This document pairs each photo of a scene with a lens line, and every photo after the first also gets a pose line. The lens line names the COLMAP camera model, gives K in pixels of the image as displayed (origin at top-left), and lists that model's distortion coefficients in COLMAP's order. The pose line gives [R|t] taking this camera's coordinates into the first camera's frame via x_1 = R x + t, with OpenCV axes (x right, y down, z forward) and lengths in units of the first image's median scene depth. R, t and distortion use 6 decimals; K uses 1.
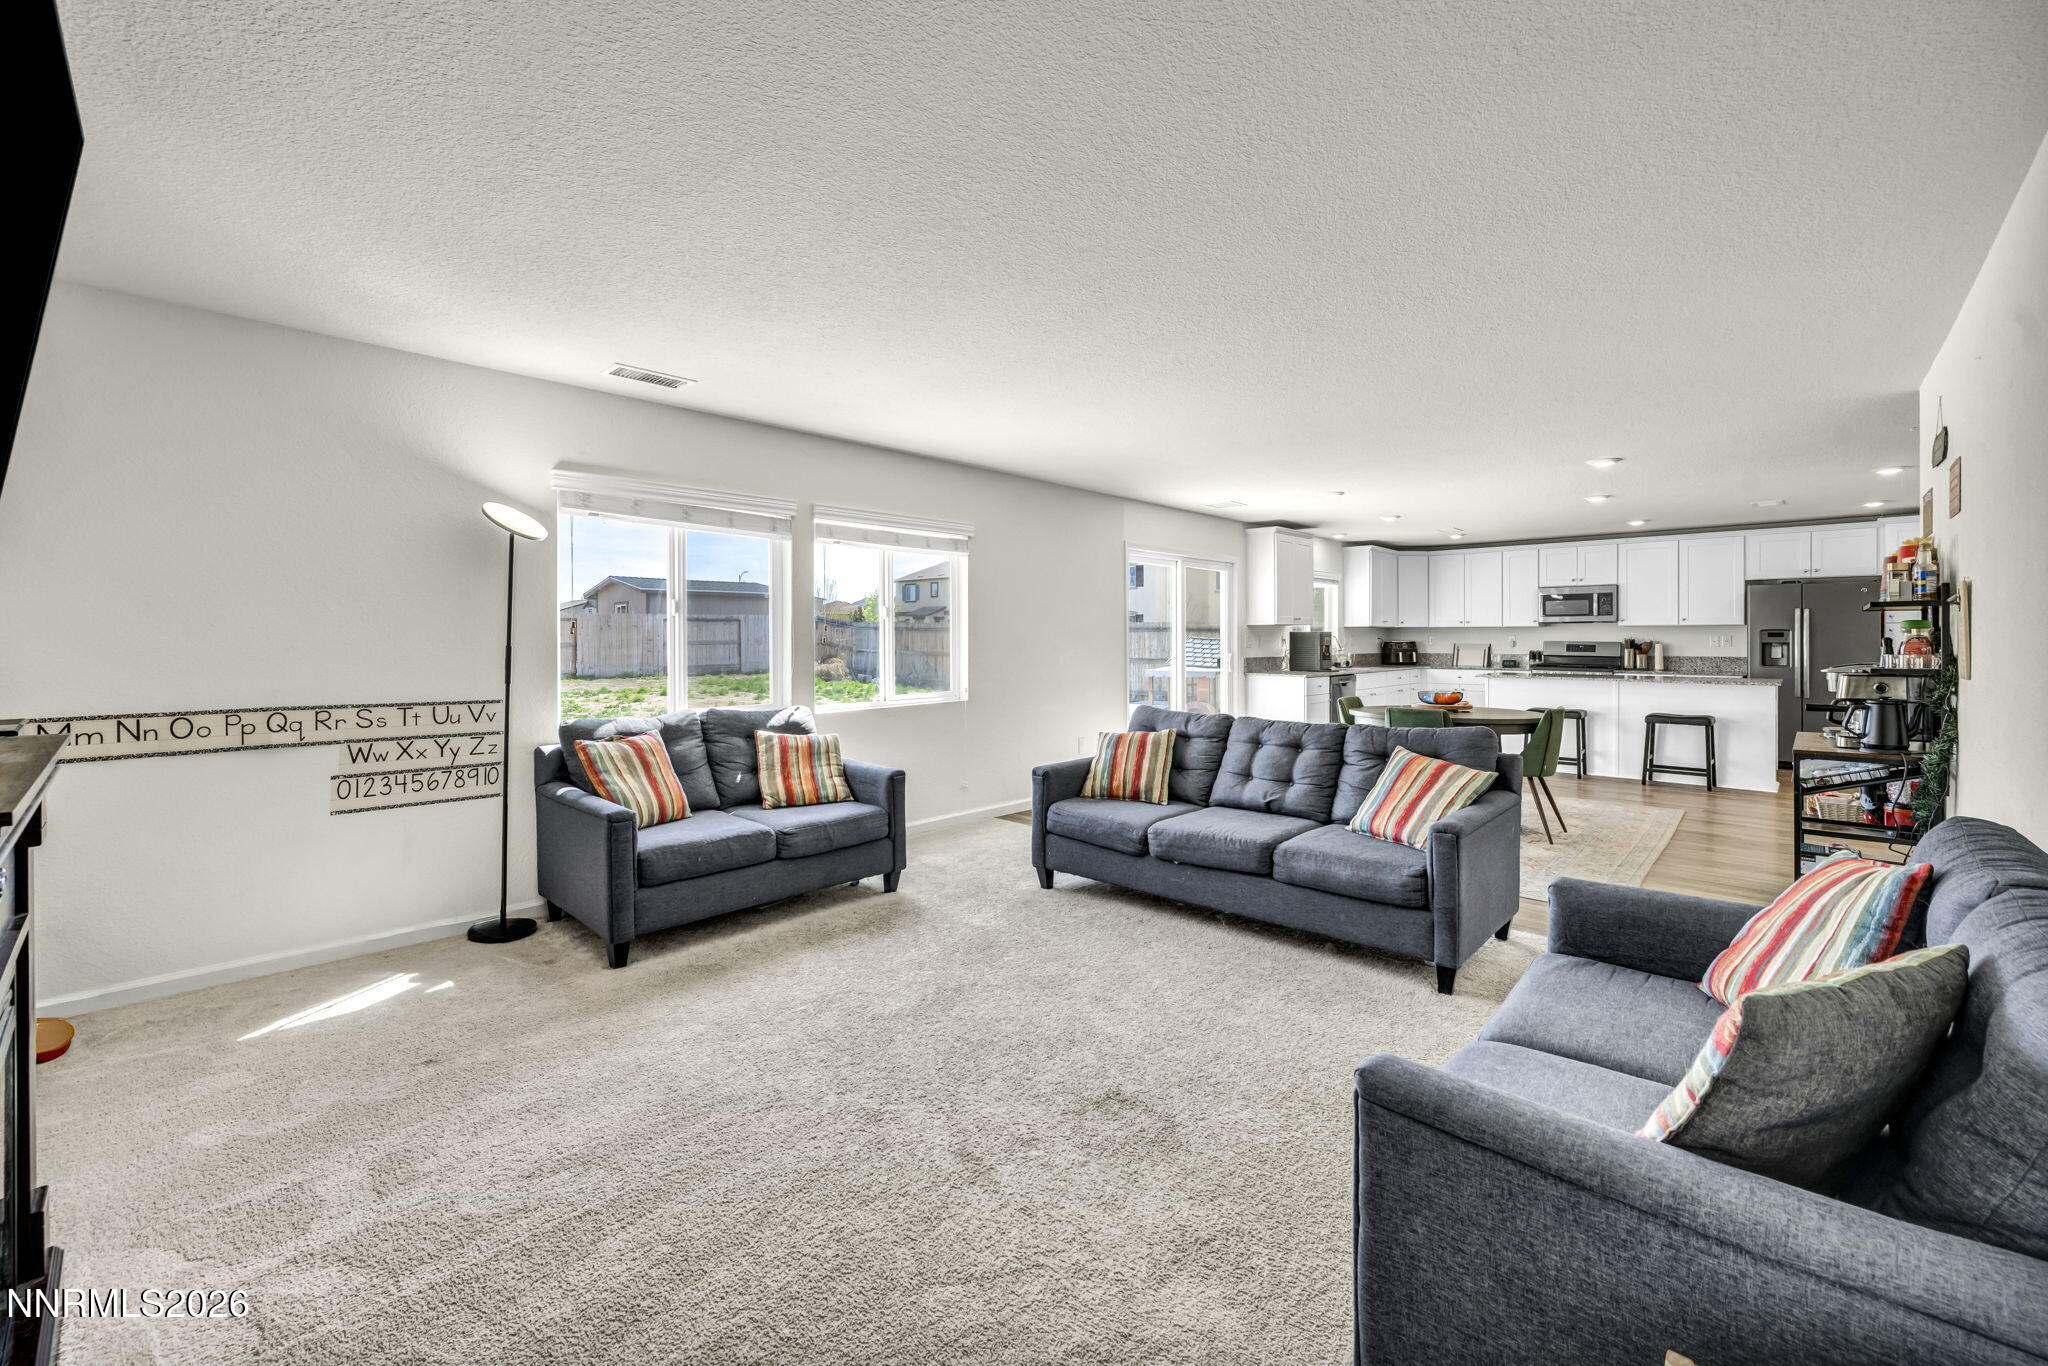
lens RADIAL K [[829.7, 0, 1034.3], [0, 829.7, 635.3], [0, 0, 1]] dist [0.000967, -0.000229]
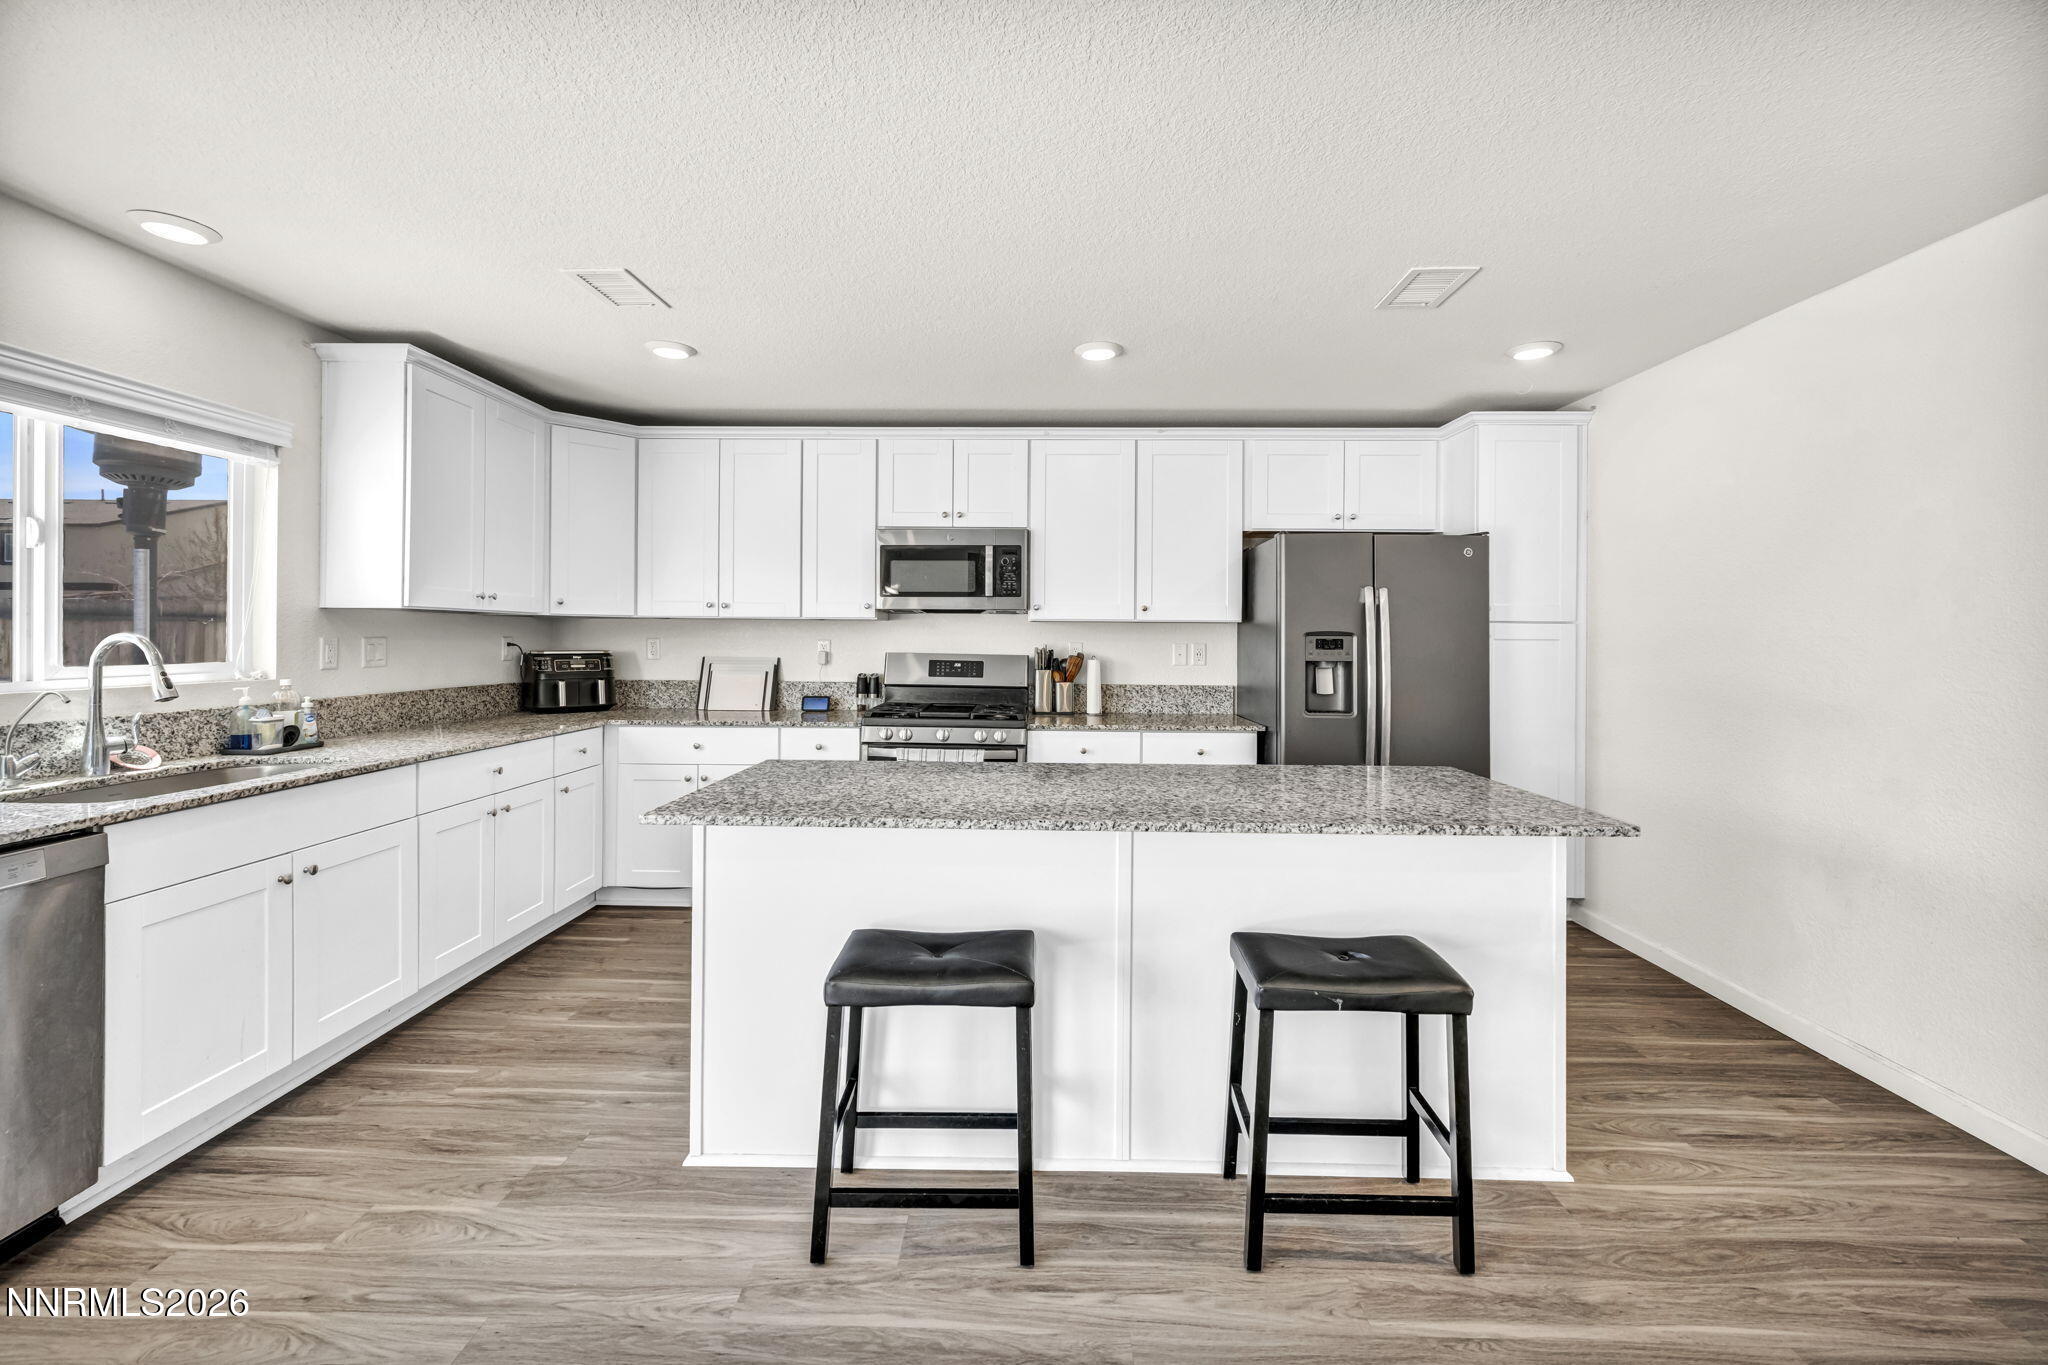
lens RADIAL K [[834.9, 0, 1027.2], [0, 834.9, 631.6], [0, 0, 1]] dist [-0.000529, 0.000115]
pose [[0.744763, 0.011626, 0.667228, 0.535530], [-0.010126, 0.999930, -0.006120, -0.003229], [-0.667253, -0.002199, 0.744828, 0.887931]]
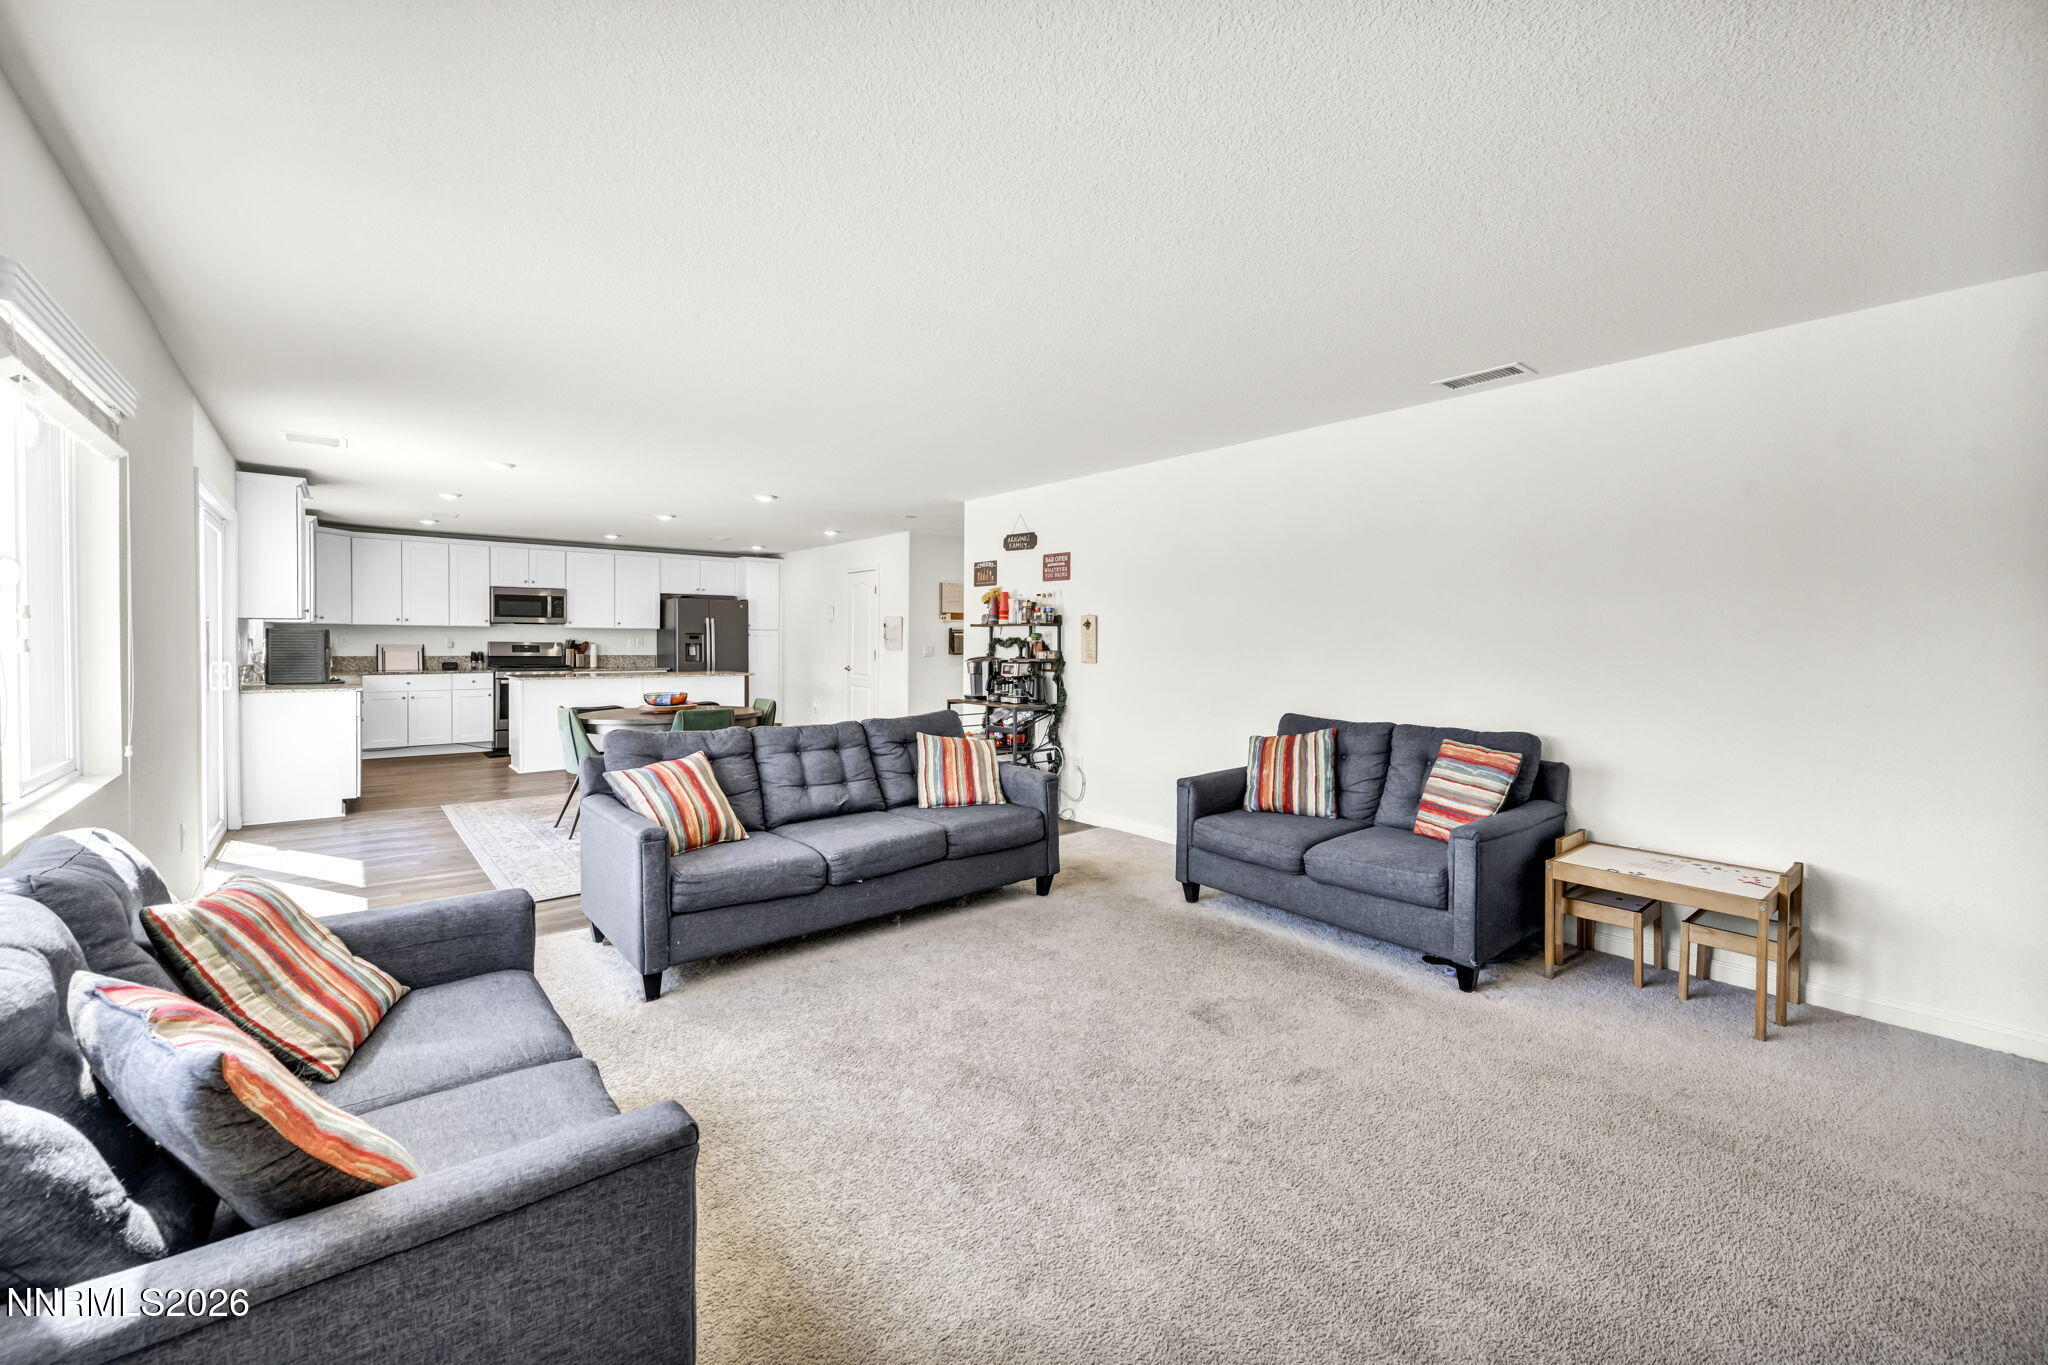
lens RADIAL K [[831.2, 0, 1025.8], [0, 831.2, 641.2], [0, 0, 1]] dist [0.000658, 0.000015]
pose [[0.126055, 0.001084, 0.992023, -0.389188], [-0.010159, 0.999948, 0.000198, -0.000029], [-0.991971, -0.010103, 0.126059, 0.366533]]
